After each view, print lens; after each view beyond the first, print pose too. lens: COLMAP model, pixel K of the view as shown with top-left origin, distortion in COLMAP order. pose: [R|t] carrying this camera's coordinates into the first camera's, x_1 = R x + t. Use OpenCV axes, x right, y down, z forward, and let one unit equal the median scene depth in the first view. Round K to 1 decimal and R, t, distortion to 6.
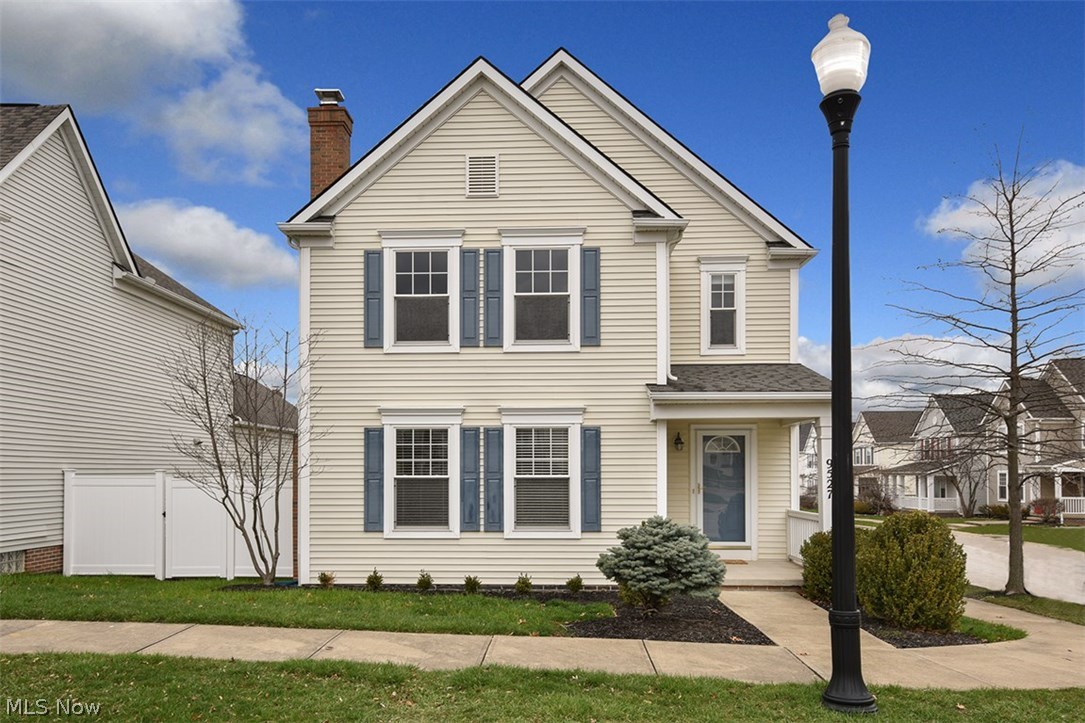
lens RADIAL K [[717.5, 0, 542.5], [0, 717.5, 361.5], [0, 0, 1]] dist [0.000645, -0.001080]
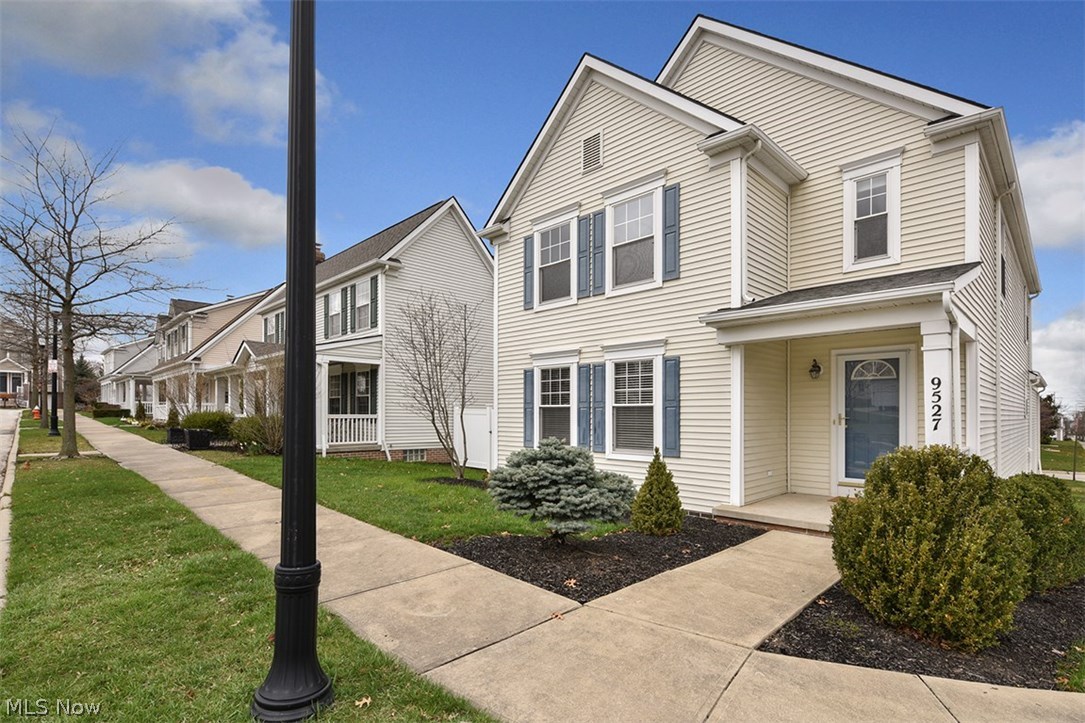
lens RADIAL K [[491.2, 0, 542.5], [0, 491.2, 361.5], [0, 0, 1]] dist [-0.024931, -0.000251]
pose [[0.763888, -0.061730, -0.642389, 0.371204], [0.092712, 0.995586, 0.014577, 0.067863], [0.638654, -0.070692, 0.766240, 0.328952]]
